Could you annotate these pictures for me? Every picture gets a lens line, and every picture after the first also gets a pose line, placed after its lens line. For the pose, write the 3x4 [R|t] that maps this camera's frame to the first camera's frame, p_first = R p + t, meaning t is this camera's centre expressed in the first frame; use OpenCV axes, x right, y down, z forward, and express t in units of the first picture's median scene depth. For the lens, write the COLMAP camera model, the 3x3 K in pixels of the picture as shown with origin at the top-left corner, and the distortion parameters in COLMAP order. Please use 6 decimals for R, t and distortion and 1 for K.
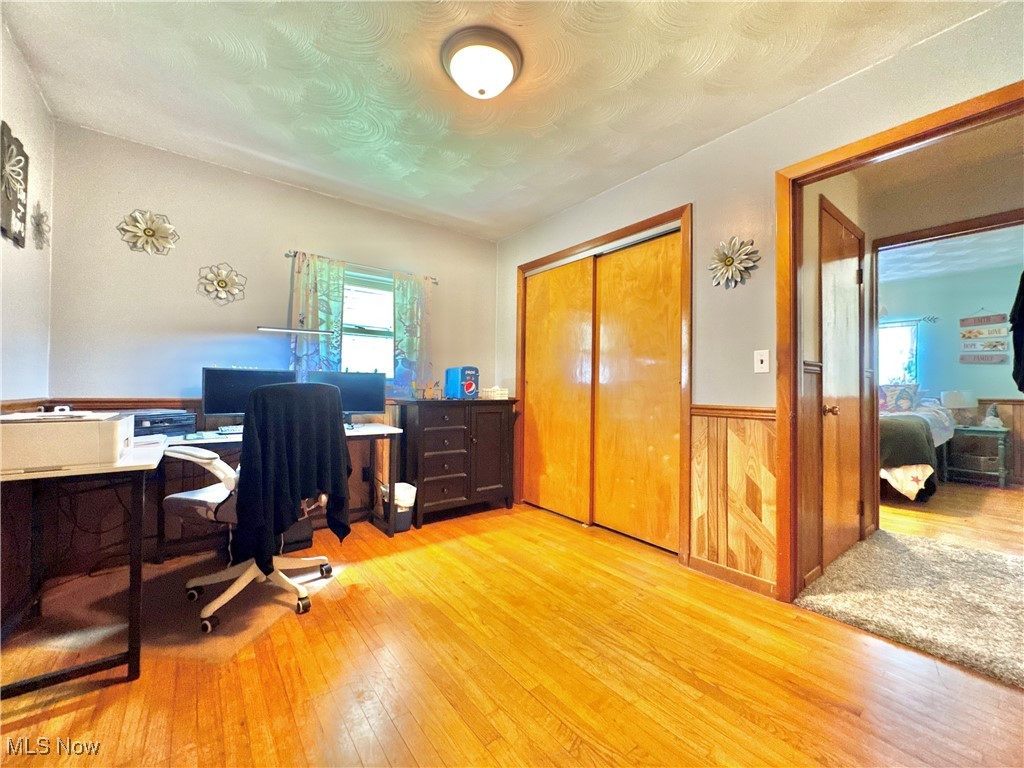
lens RADIAL K [[408.4, 0, 510.8], [0, 408.4, 383.7], [0, 0, 1]] dist [-0.001011, 0.000148]
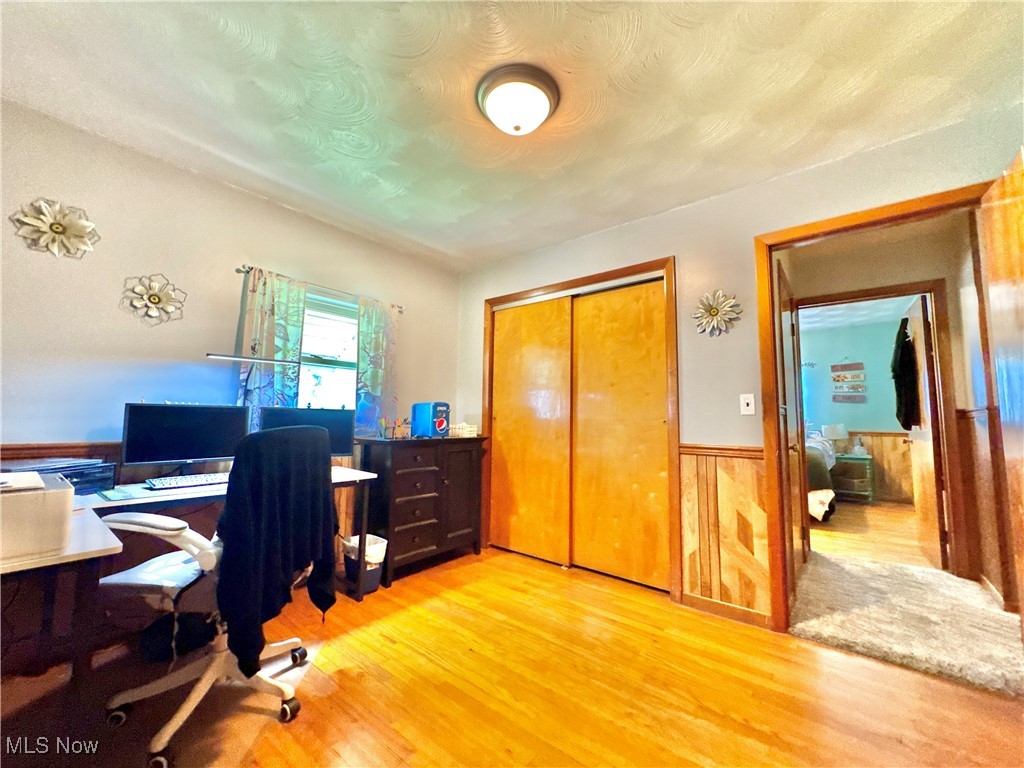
lens RADIAL K [[408.4, 0, 510.8], [0, 408.4, 383.7], [0, 0, 1]] dist [-0.001011, 0.000148]
pose [[0.973669, 0.020870, 0.227011, -0.201866], [-0.004662, 0.997415, -0.071701, -0.022679], [-0.227921, 0.068755, 0.971249, 0.065042]]
